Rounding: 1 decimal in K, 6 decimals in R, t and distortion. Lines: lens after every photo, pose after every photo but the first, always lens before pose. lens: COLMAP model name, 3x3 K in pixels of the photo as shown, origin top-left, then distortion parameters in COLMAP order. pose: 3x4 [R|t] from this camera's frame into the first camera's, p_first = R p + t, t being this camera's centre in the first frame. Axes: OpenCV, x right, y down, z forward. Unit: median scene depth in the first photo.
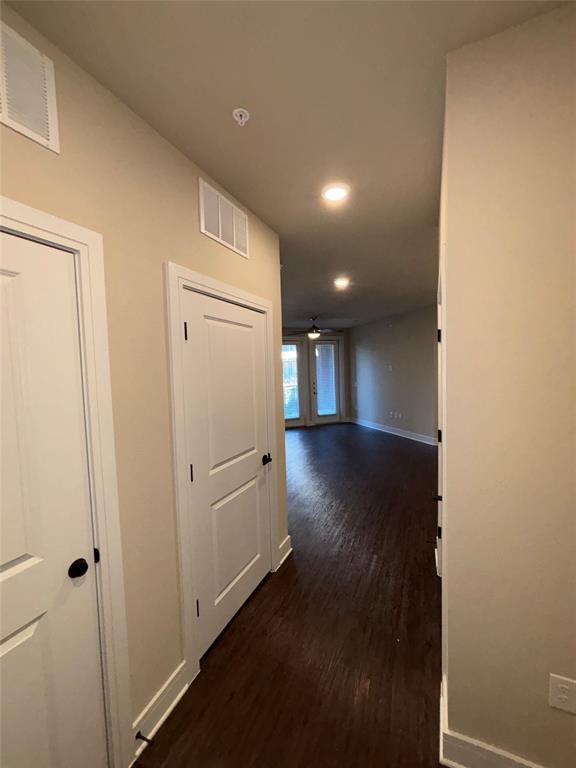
lens RADIAL K [[309.4, 0, 288.2], [0, 309.4, 386.0], [0, 0, 1]] dist [-0.000089, -0.000031]
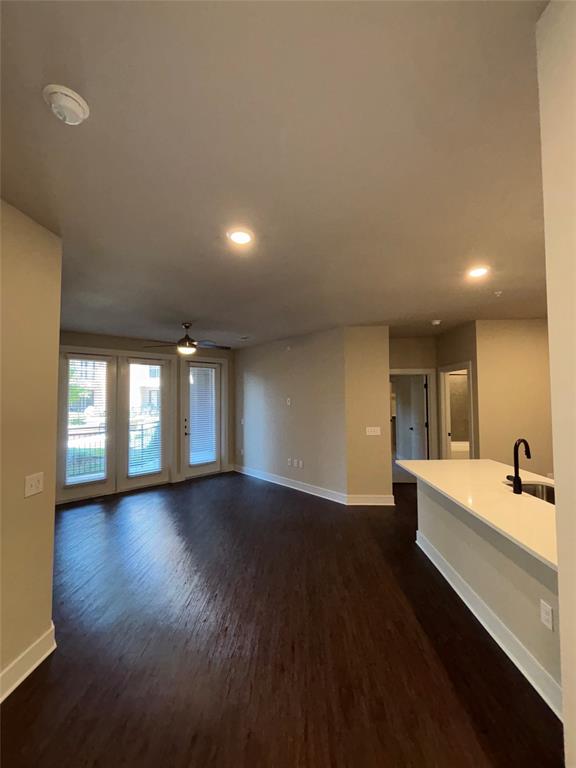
lens RADIAL K [[309.4, 0, 288.2], [0, 309.4, 386.0], [0, 0, 1]] dist [-0.000089, -0.000031]
pose [[0.923648, 0.039859, 0.381163, 0.028092], [-0.000137, 0.994611, -0.103678, -0.014257], [-0.383242, 0.095709, 0.918676, 0.252495]]
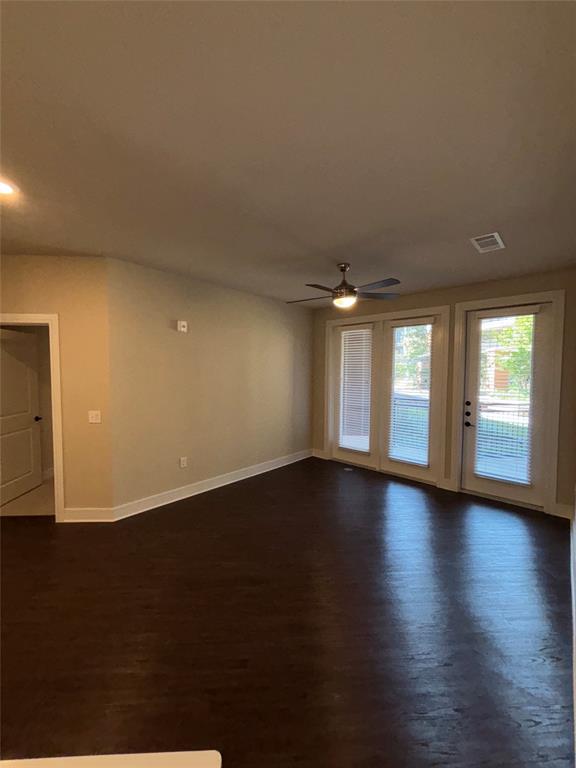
lens RADIAL K [[298.6, 0, 290.1], [0, 298.6, 384.0], [0, 0, 1]] dist [-0.002104, -0.000147]
pose [[0.443871, 0.073066, -0.893107, 0.396788], [-0.072544, 0.996329, 0.045457, -0.042237], [0.893150, 0.044612, 0.447542, 0.597877]]
